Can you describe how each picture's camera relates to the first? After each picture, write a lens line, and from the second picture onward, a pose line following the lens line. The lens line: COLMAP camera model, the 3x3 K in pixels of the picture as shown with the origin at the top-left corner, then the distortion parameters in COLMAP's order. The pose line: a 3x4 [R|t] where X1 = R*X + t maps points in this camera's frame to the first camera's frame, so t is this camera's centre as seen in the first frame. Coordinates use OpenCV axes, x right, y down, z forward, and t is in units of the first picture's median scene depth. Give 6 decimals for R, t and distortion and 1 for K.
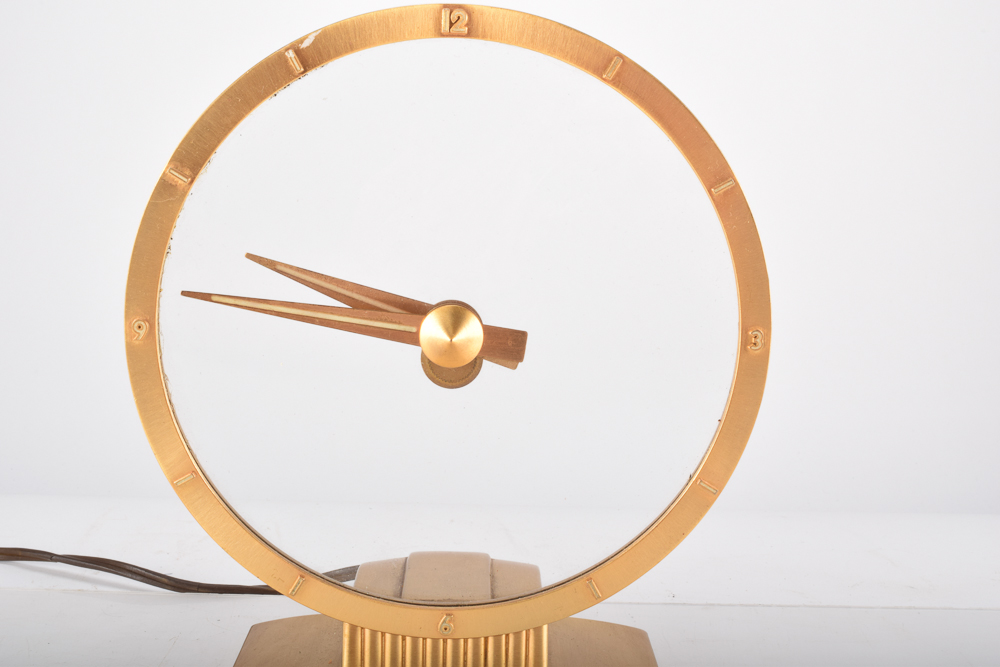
lens RADIAL K [[1352.6, 0, 500.5], [0, 1352.6, 332.6], [0, 0, 1]] dist [-0.040938, 0.000000]
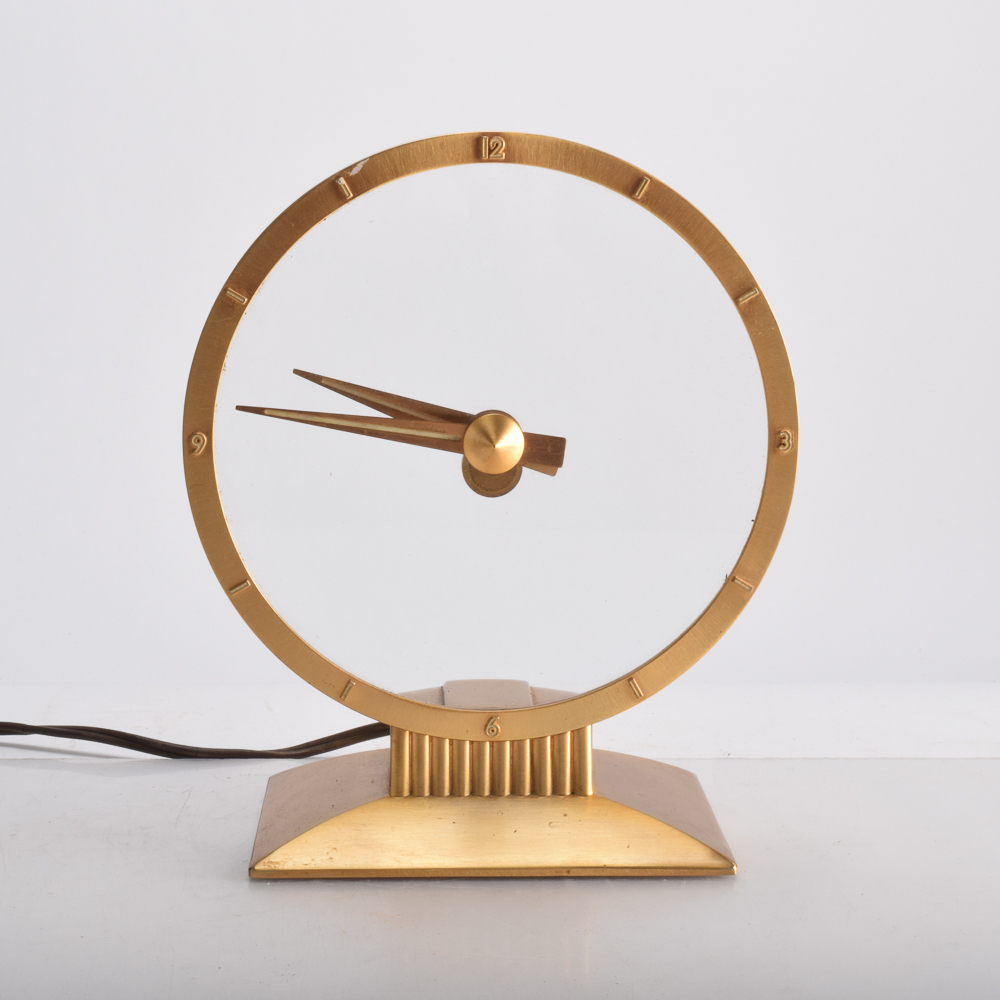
lens RADIAL K [[2339.4, 0, 500.7], [0, 2339.4, 500.6], [0, 0, 1]] dist [0.032245, 0.000000]
pose [[0.999707, -0.022203, 0.009637, -0.048522], [0.022364, 0.999606, -0.016939, 0.076260], [-0.009257, 0.017150, 0.999810, -0.799504]]
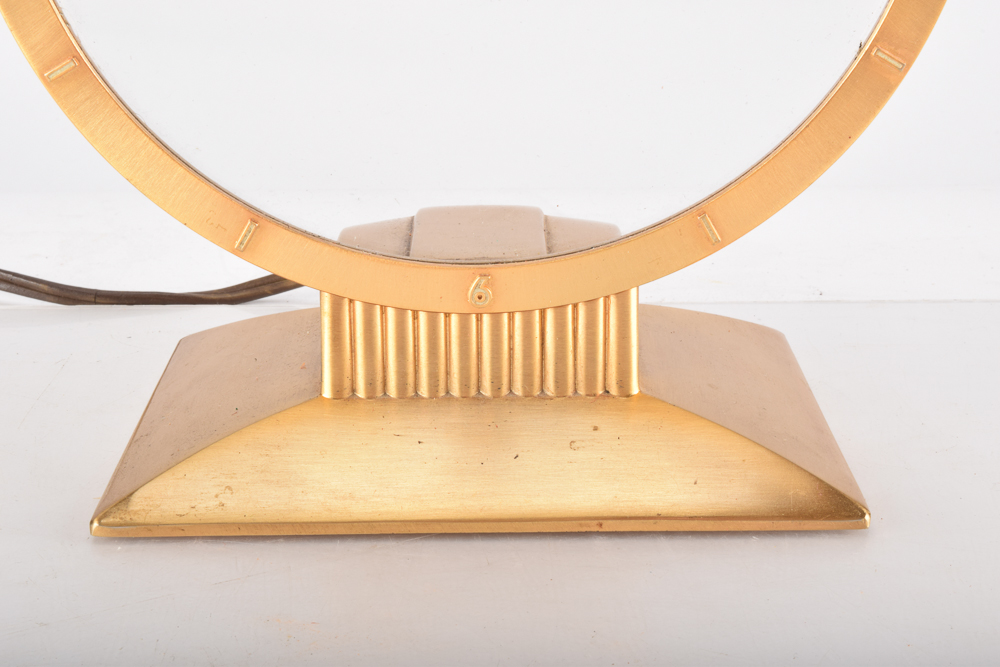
lens RADIAL K [[2000.8, 0, 497.0], [0, 2000.8, 334.9], [0, 0, 1]] dist [0.048995, 0.000000]
pose [[0.999424, -0.026862, -0.020751, -0.013245], [0.029696, 0.988058, 0.151192, 0.094500], [0.016442, -0.151721, 0.988287, 0.052085]]
